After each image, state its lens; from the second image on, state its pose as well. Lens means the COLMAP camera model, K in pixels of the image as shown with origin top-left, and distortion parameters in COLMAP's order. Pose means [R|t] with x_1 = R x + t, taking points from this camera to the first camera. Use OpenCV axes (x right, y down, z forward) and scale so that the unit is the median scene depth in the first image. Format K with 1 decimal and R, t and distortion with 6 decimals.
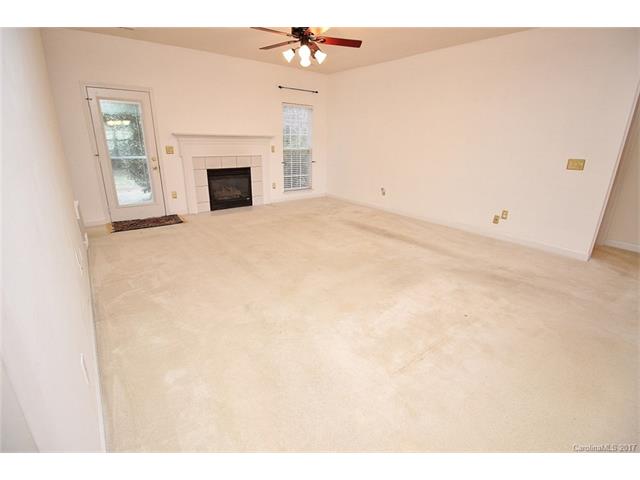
lens RADIAL K [[304.7, 0, 319.0], [0, 304.7, 240.0], [0, 0, 1]] dist [-0.004845, -0.001367]
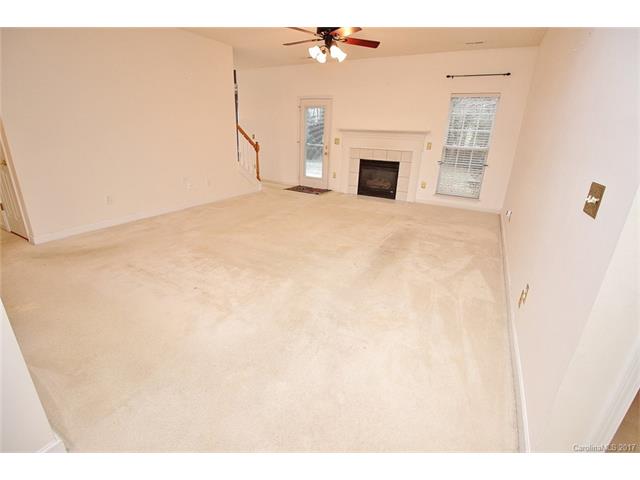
lens RADIAL K [[304.7, 0, 317.8], [0, 304.7, 238.6], [0, 0, 1]] dist [-0.004845, -0.001367]
pose [[0.344957, 0.306390, -0.887203, 0.695265], [-0.318113, 0.927444, 0.196600, -0.119373], [0.883068, 0.214413, 0.417395, 0.403283]]
